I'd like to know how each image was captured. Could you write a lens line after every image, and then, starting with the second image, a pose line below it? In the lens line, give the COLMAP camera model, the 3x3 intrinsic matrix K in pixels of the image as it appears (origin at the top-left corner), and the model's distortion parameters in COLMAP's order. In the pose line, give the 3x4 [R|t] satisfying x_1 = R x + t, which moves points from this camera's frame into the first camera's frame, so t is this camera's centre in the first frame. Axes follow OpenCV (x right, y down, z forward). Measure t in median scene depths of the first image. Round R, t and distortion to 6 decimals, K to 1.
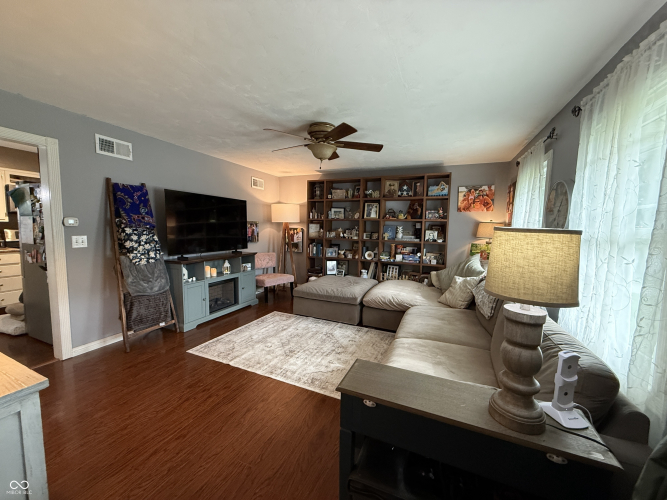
lens RADIAL K [[265.4, 0, 332.2], [0, 265.4, 250.9], [0, 0, 1]] dist [-0.000141, -0.000165]
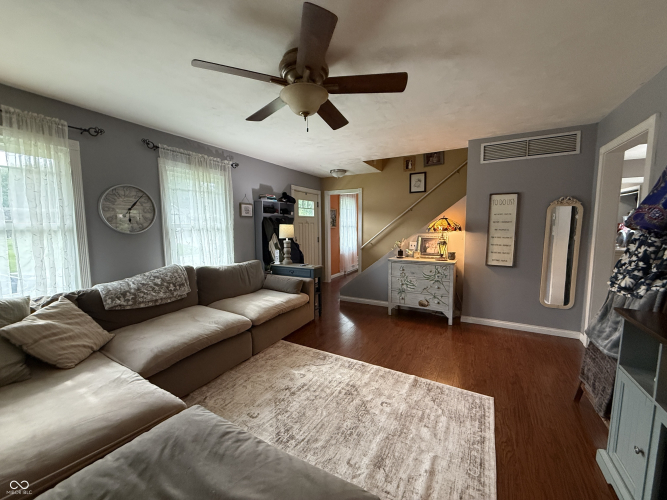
lens RADIAL K [[265.4, 0, 332.4], [0, 265.4, 252.3], [0, 0, 1]] dist [-0.000141, -0.000165]
pose [[-0.995280, -0.019318, 0.095102, -0.150366], [-0.000723, 0.981435, 0.191792, -0.133246], [-0.097041, 0.190818, -0.976817, 1.468450]]
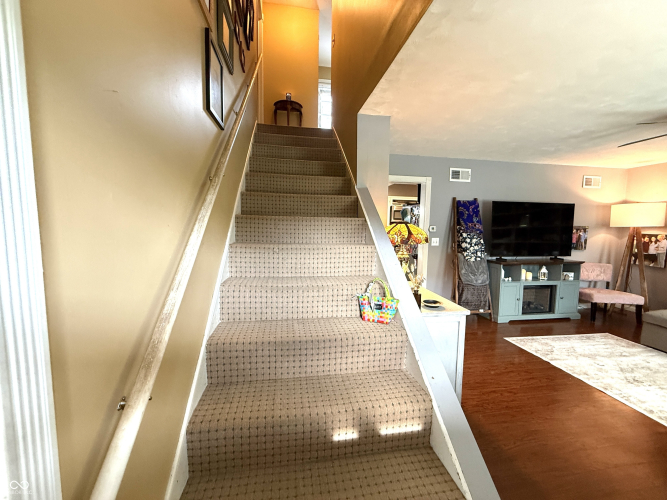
lens RADIAL K [[265.4, 0, 331.6], [0, 265.4, 249.7], [0, 0, 1]] dist [-0.000141, -0.000165]
pose [[0.537859, 0.064739, -0.840546, 0.005679], [-0.079411, 0.996504, 0.025936, 0.014866], [0.839286, 0.052799, 0.541120, -0.265235]]
